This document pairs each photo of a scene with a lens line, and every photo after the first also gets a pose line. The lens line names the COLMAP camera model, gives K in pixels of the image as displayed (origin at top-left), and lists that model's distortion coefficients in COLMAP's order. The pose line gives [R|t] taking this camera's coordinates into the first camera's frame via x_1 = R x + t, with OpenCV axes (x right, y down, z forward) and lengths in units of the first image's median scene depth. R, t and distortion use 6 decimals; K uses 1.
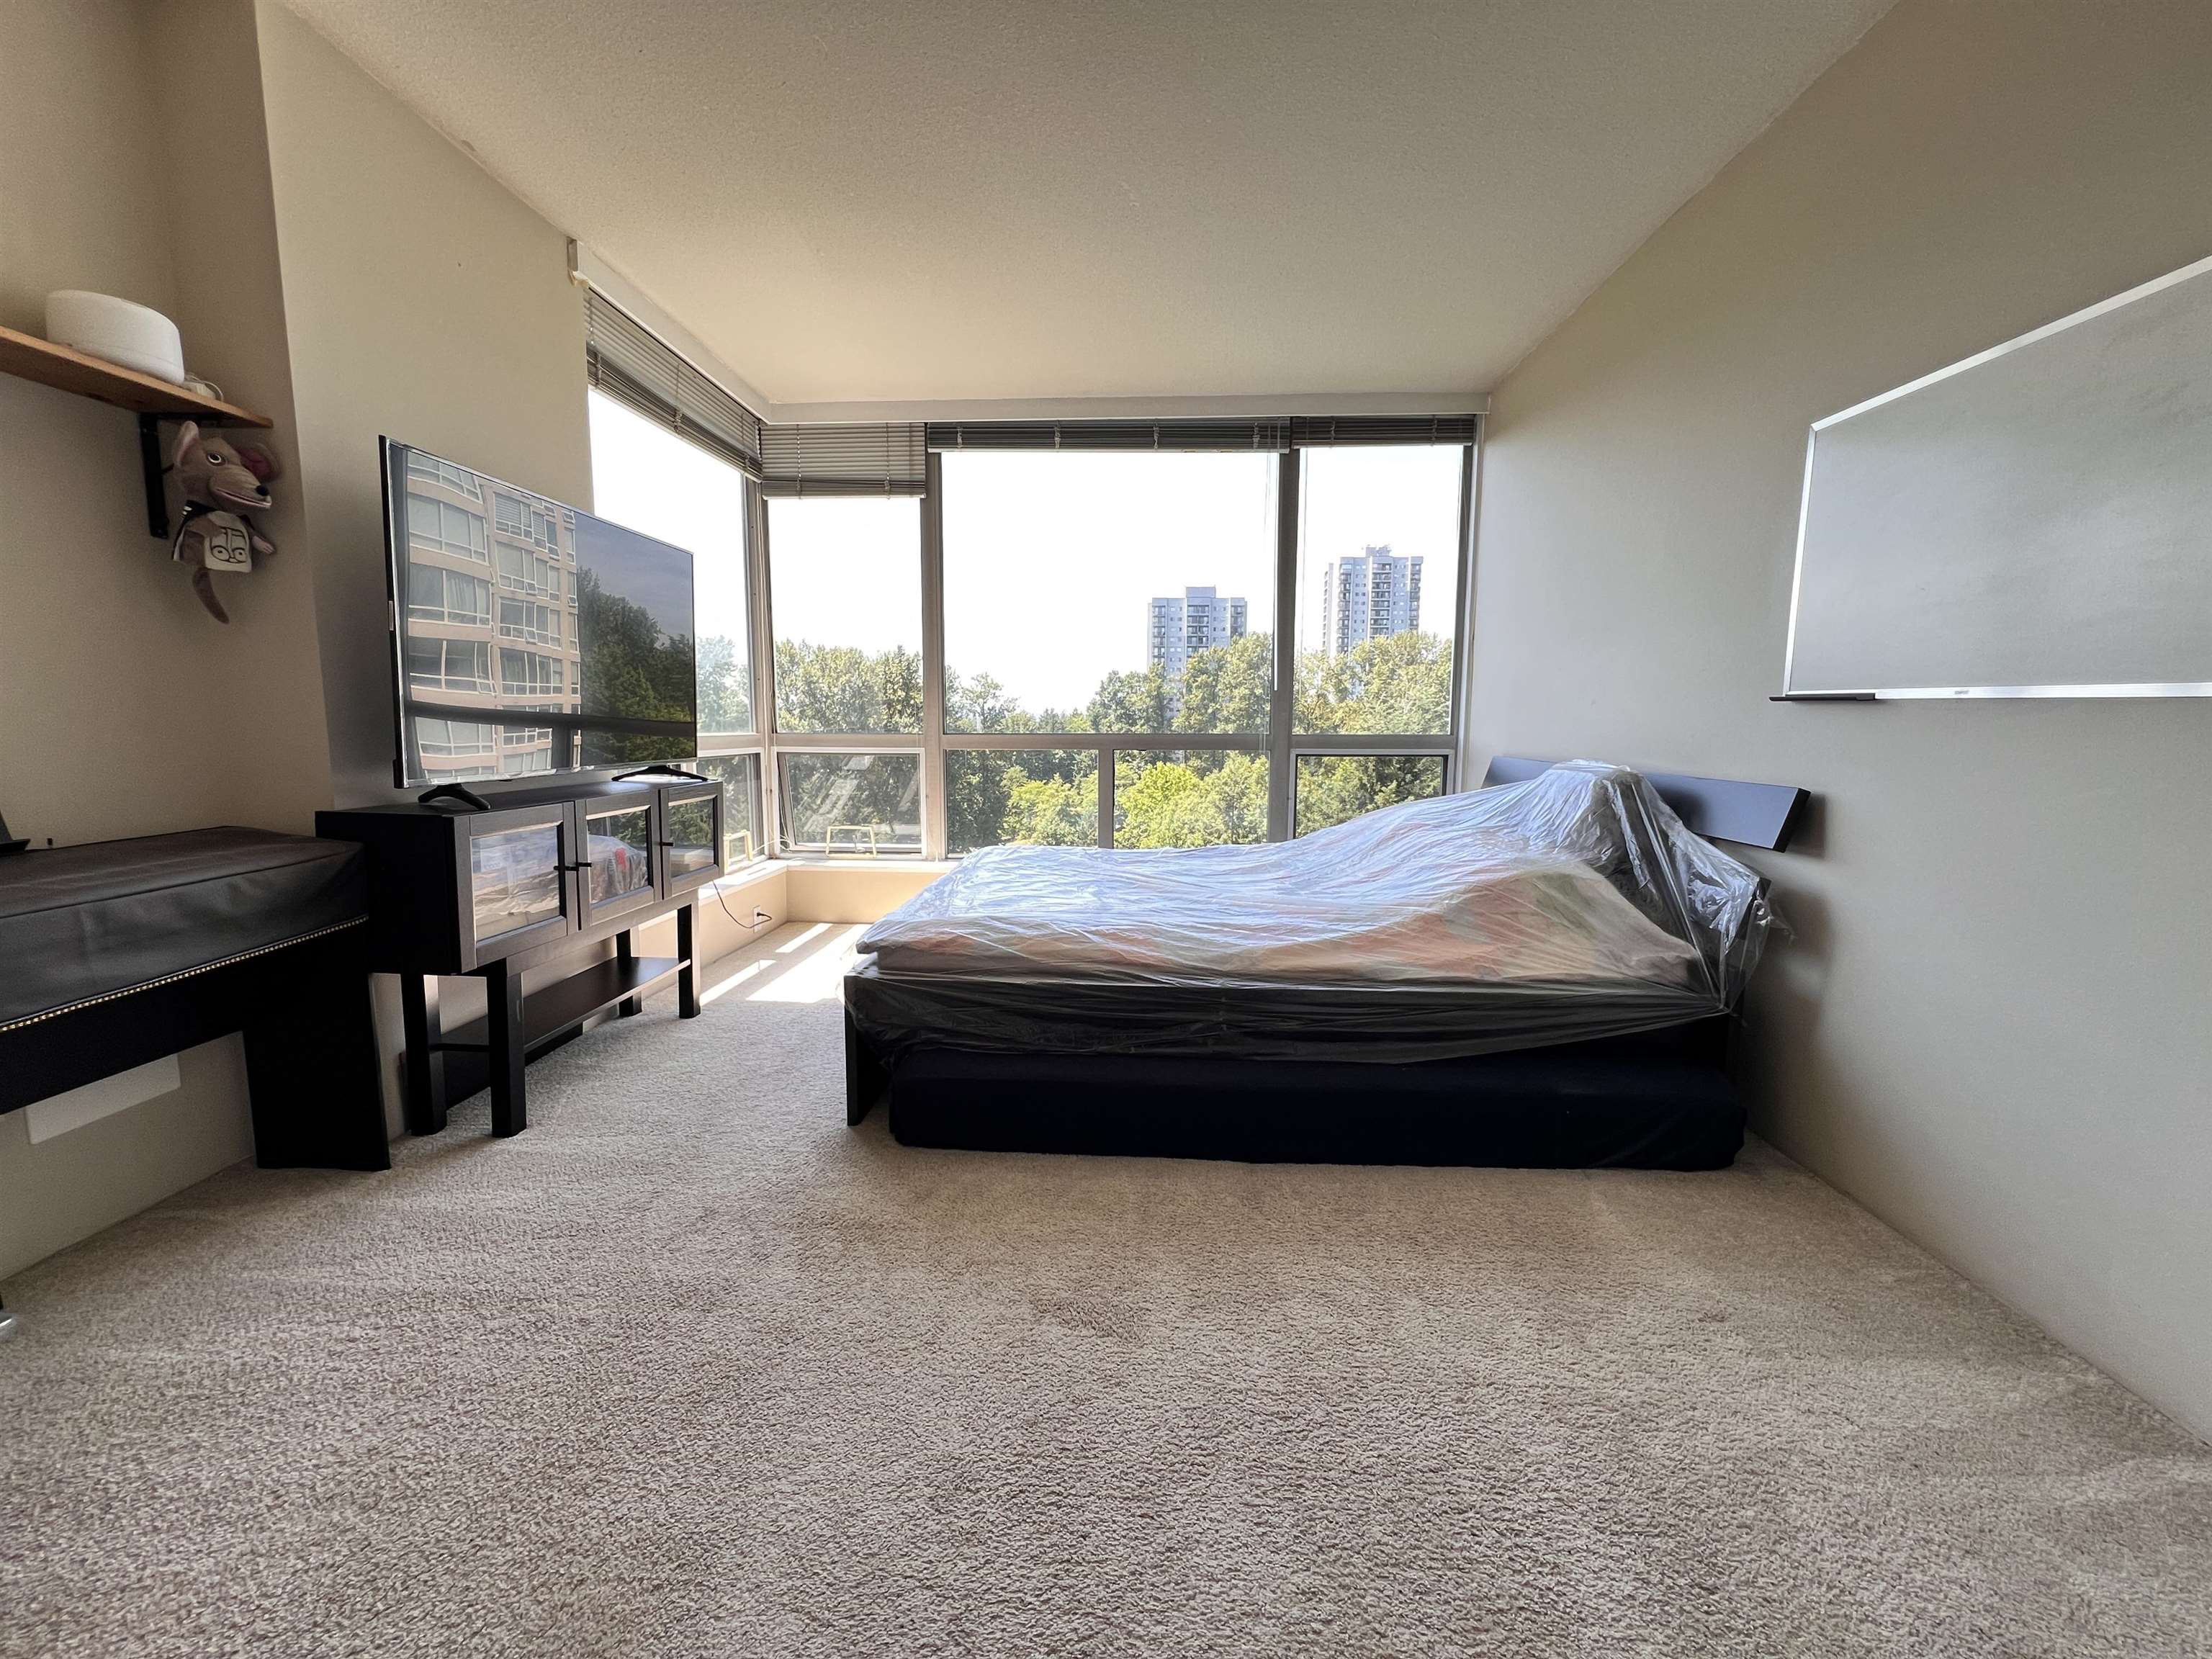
lens RADIAL K [[886.5, 0, 1102.3], [0, 886.5, 826.3], [0, 0, 1]] dist [-0.001280, 0.000047]
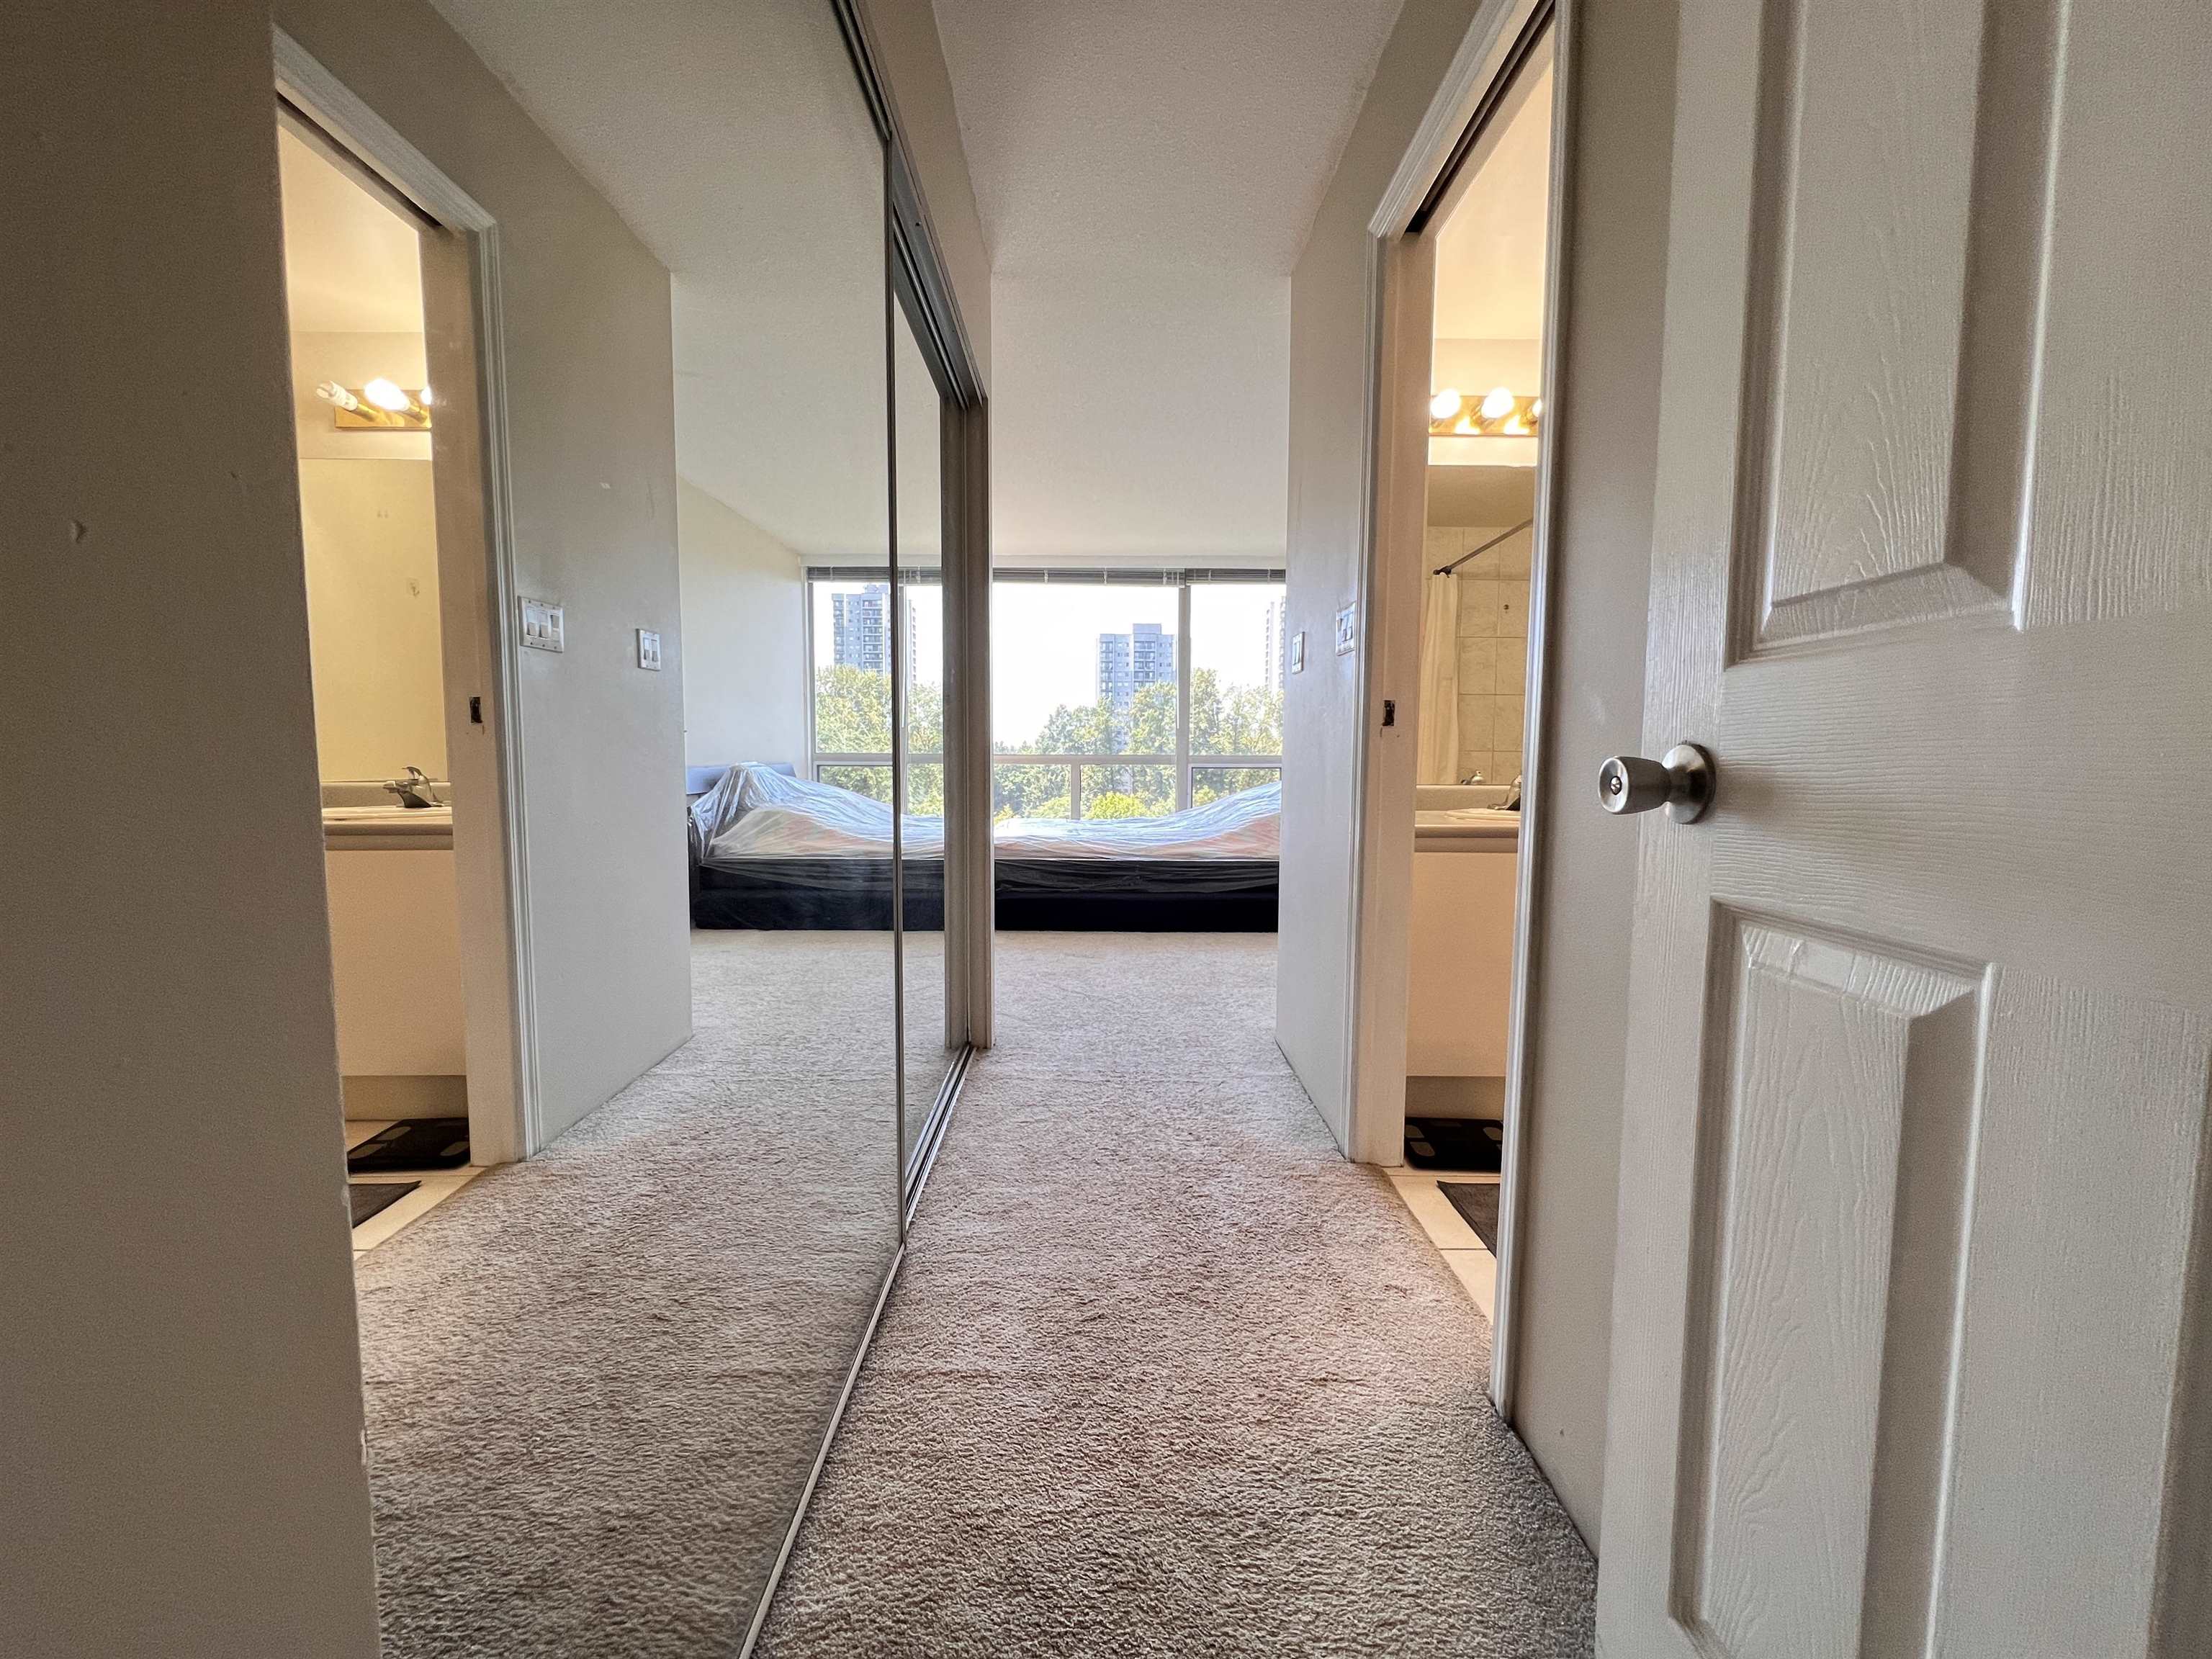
lens RADIAL K [[885.3, 0, 1109.8], [0, 885.3, 827.9], [0, 0, 1]] dist [-0.000800, -0.000099]
pose [[0.997793, -0.004315, 0.066264, -0.081254], [0.006621, 0.999379, -0.034611, 0.169874], [-0.066074, 0.034974, 0.997202, -1.195662]]
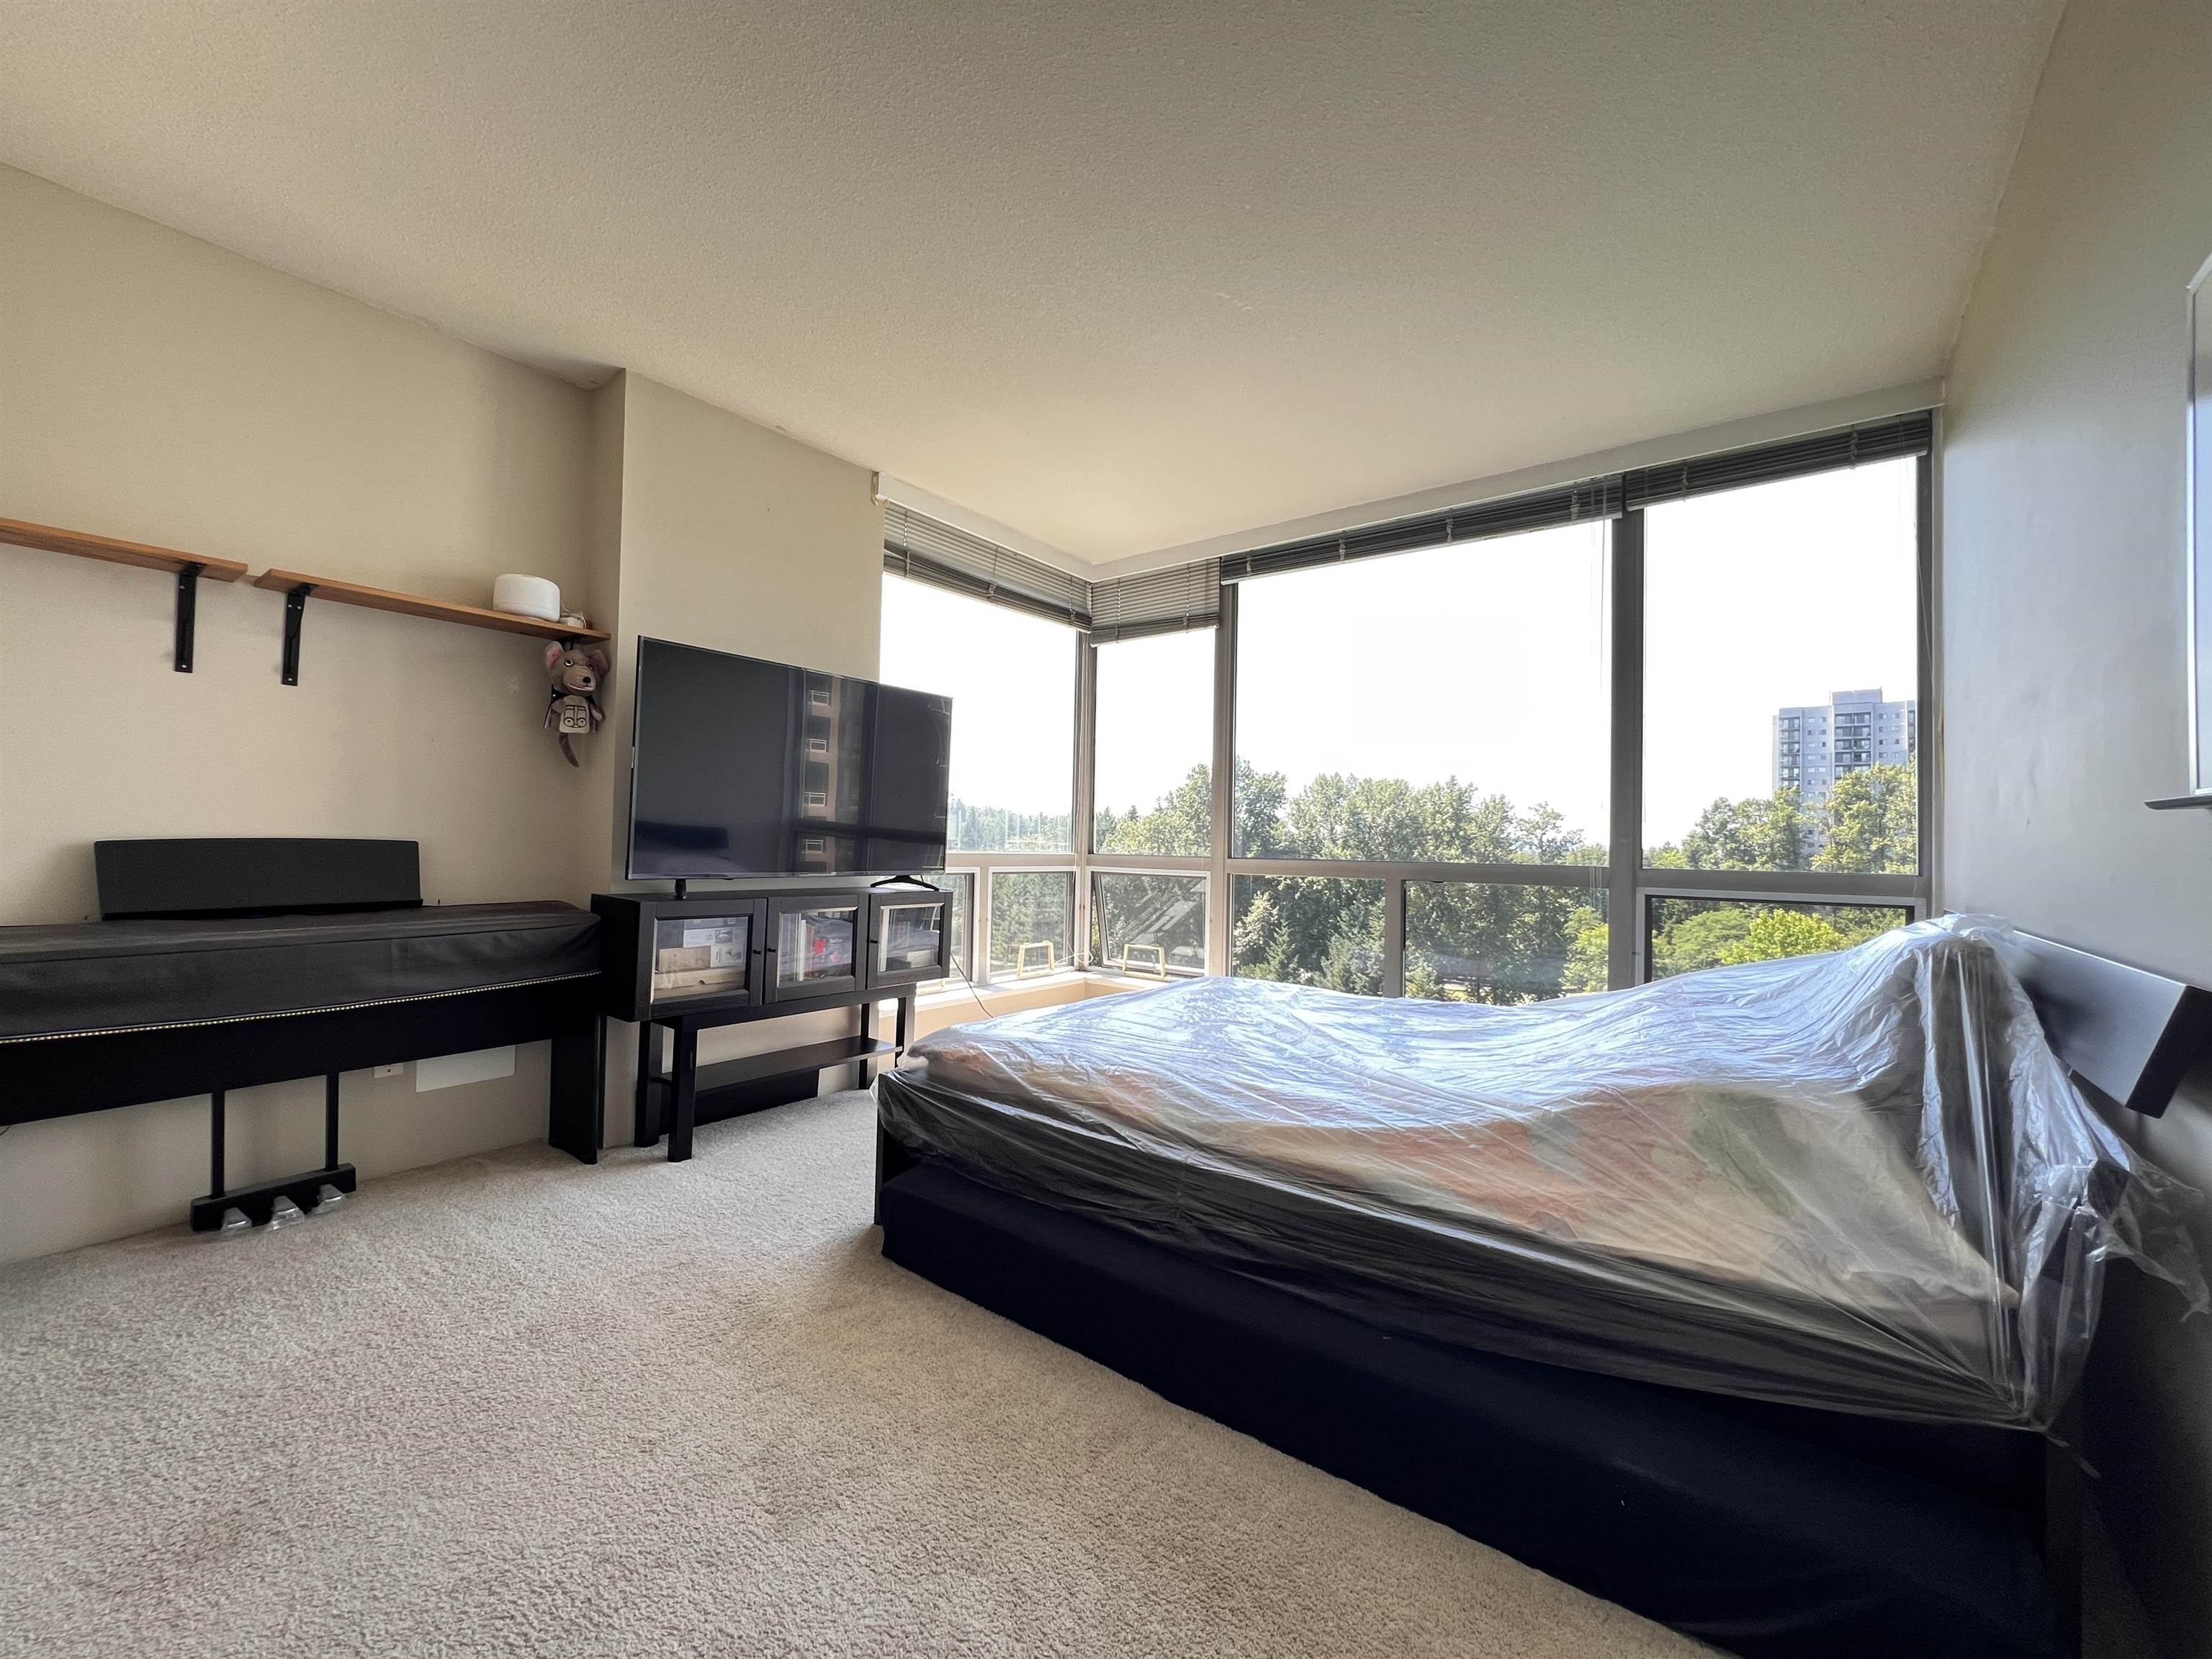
lens RADIAL K [[885.3, 0, 1103.3], [0, 885.3, 829.0], [0, 0, 1]] dist [-0.000800, -0.000099]
pose [[0.824317, 0.003303, -0.566119, 0.510483], [-0.084292, 0.989553, -0.116962, -0.019187], [0.559819, 0.144132, 0.815983, 0.236682]]
